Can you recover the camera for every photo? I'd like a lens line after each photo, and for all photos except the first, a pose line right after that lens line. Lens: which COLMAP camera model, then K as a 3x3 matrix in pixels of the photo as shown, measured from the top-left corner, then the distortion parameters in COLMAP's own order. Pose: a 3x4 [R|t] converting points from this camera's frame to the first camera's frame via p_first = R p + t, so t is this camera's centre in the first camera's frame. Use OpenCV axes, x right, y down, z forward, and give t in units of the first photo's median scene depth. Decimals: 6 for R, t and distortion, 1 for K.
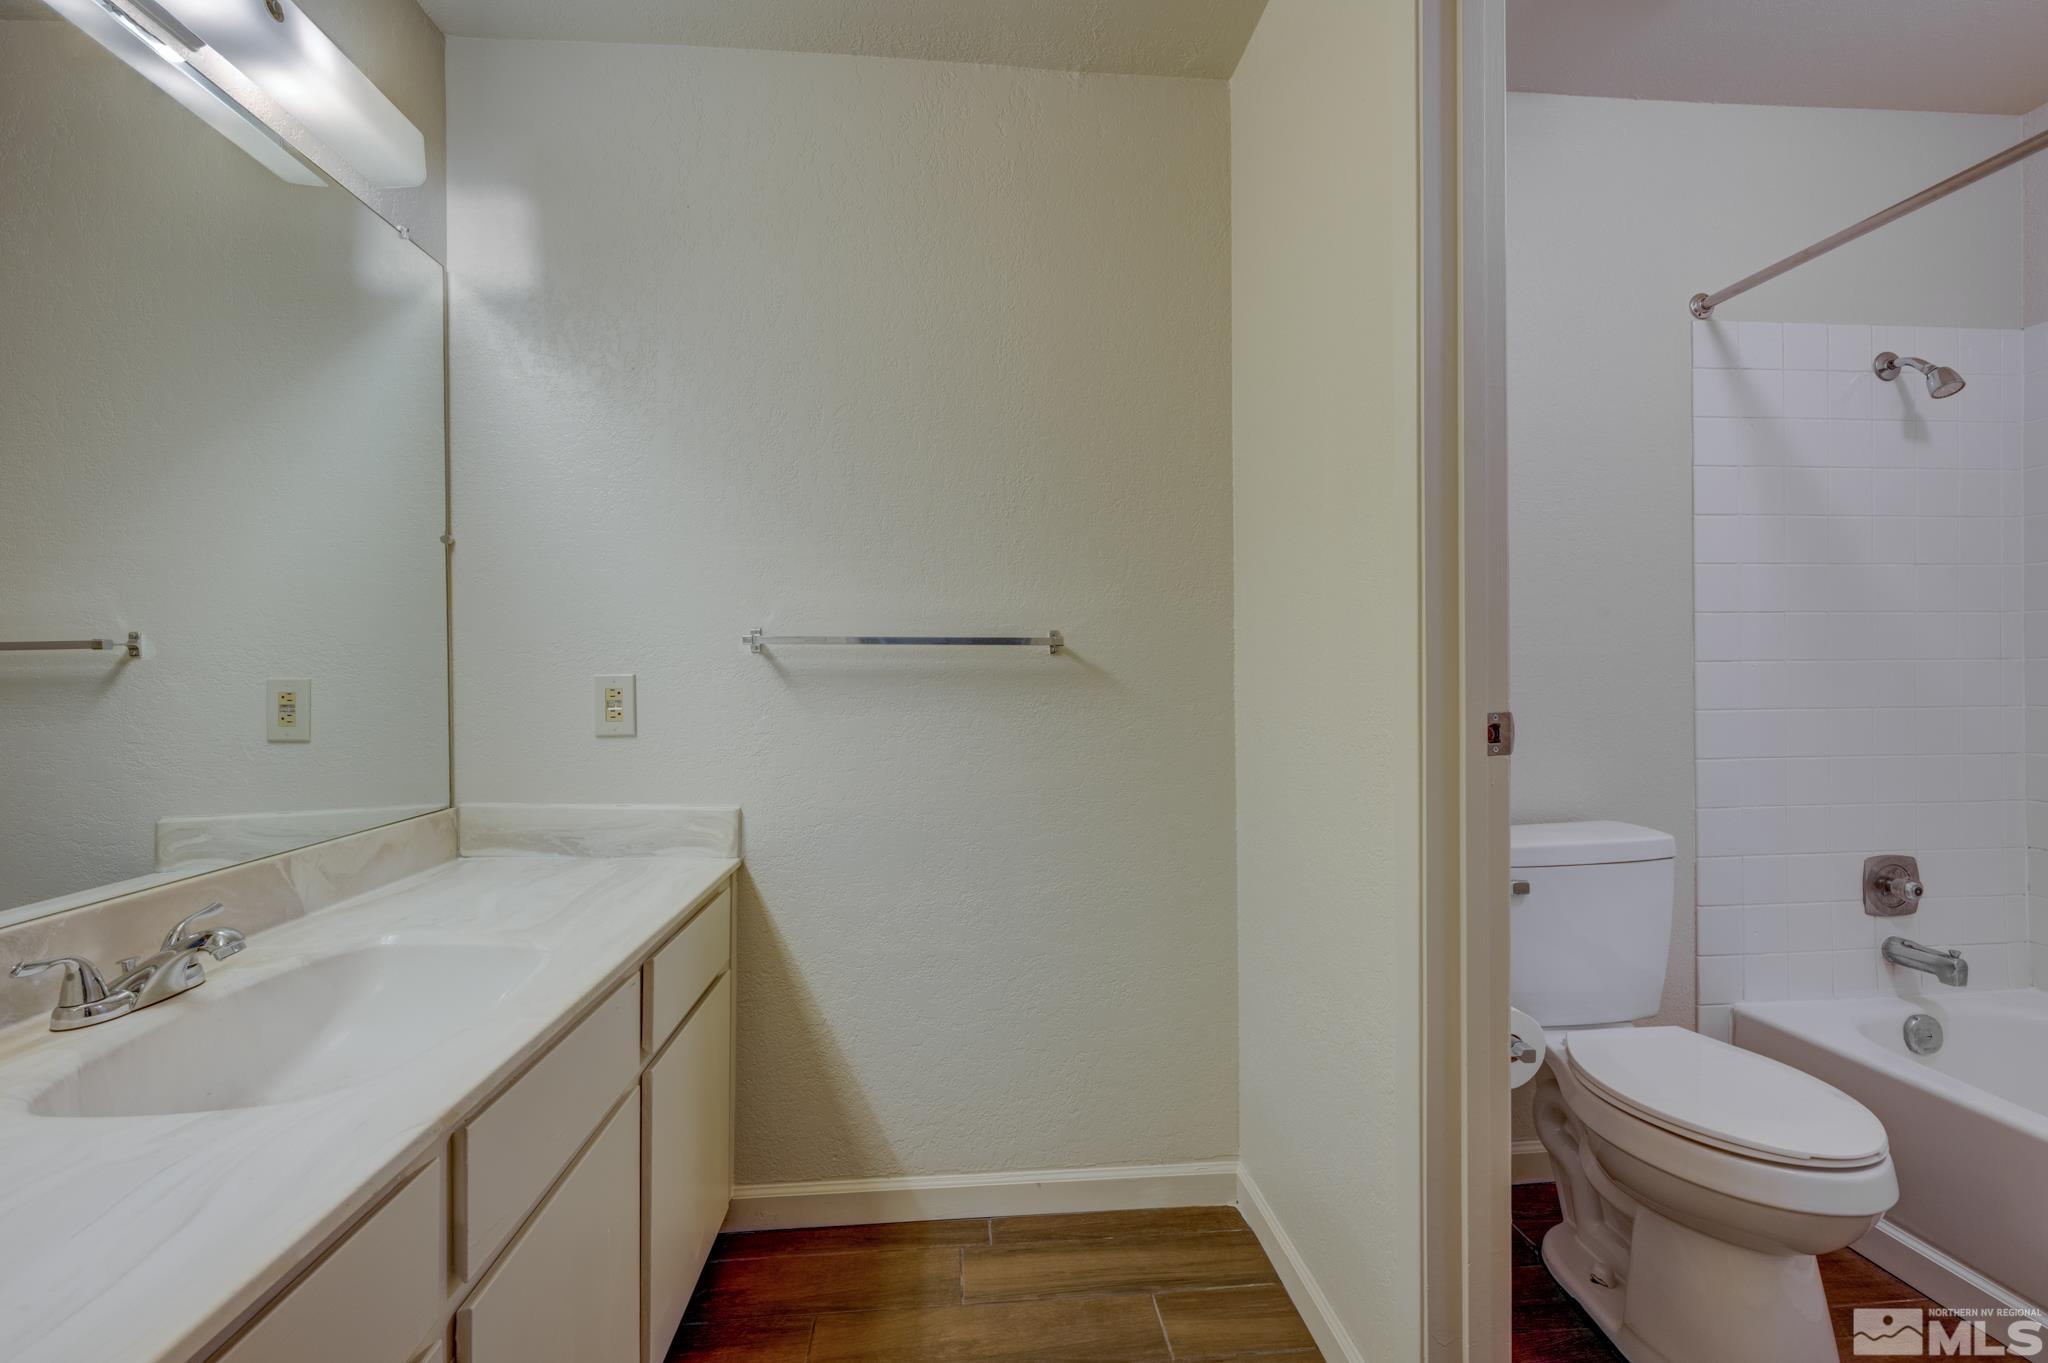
lens RADIAL K [[846.3, 0, 1010.9], [0, 846.3, 676.6], [0, 0, 1]] dist [-0.001485, 0.000594]
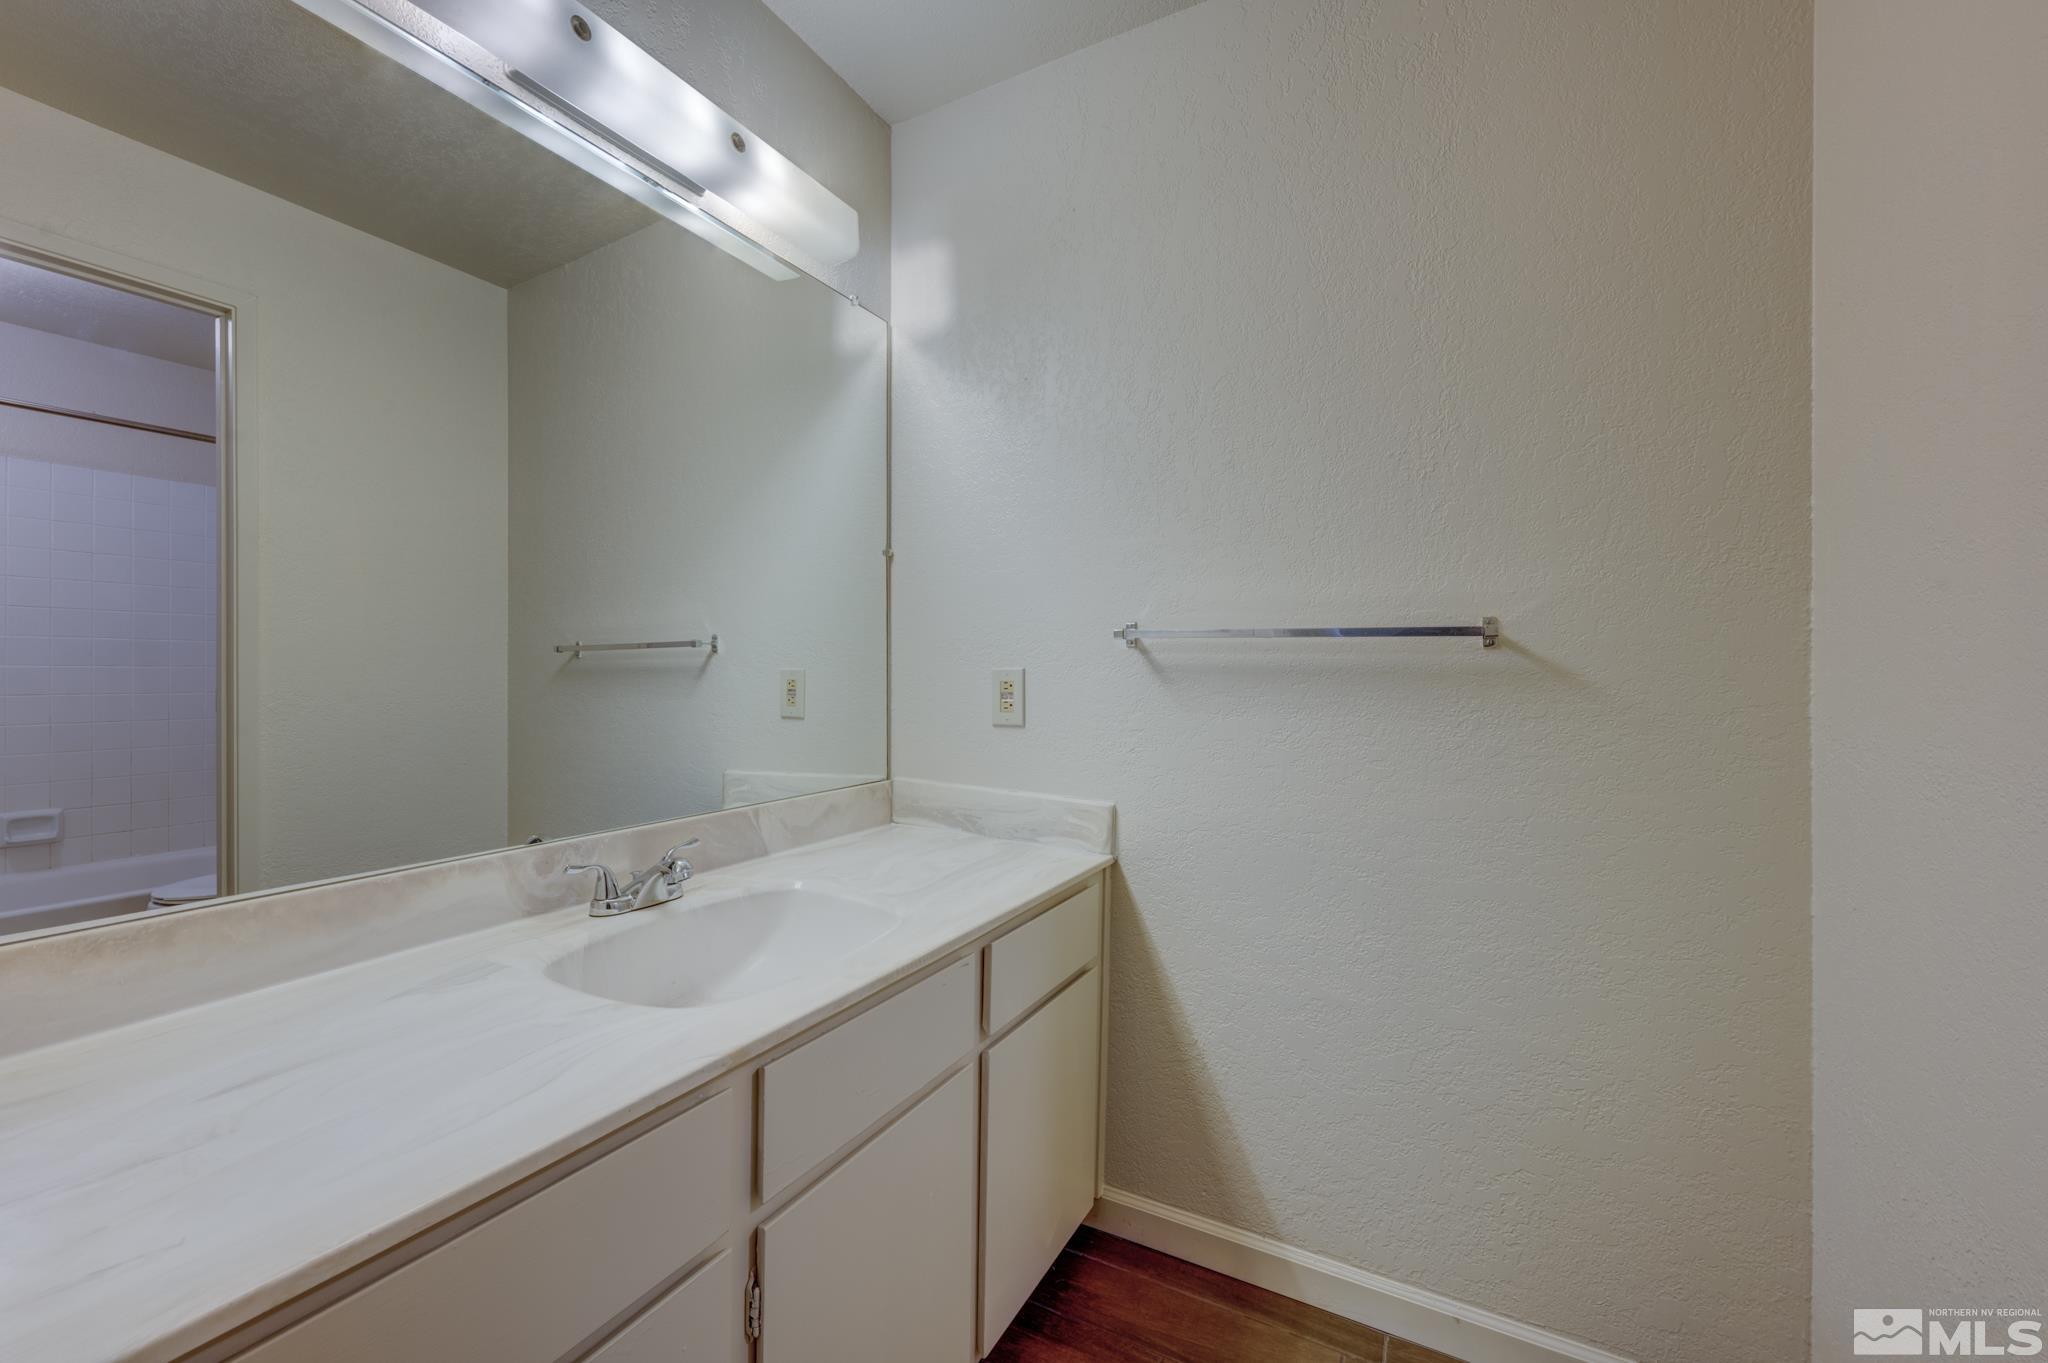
lens RADIAL K [[826.3, 0, 1011.3], [0, 826.3, 672.4], [0, 0, 1]] dist [-0.001133, 0.000011]
pose [[0.828101, 0.011694, -0.560457, 0.127240], [-0.012594, 0.999918, 0.002256, 0.000375], [0.560438, 0.005191, 0.828180, 0.142300]]
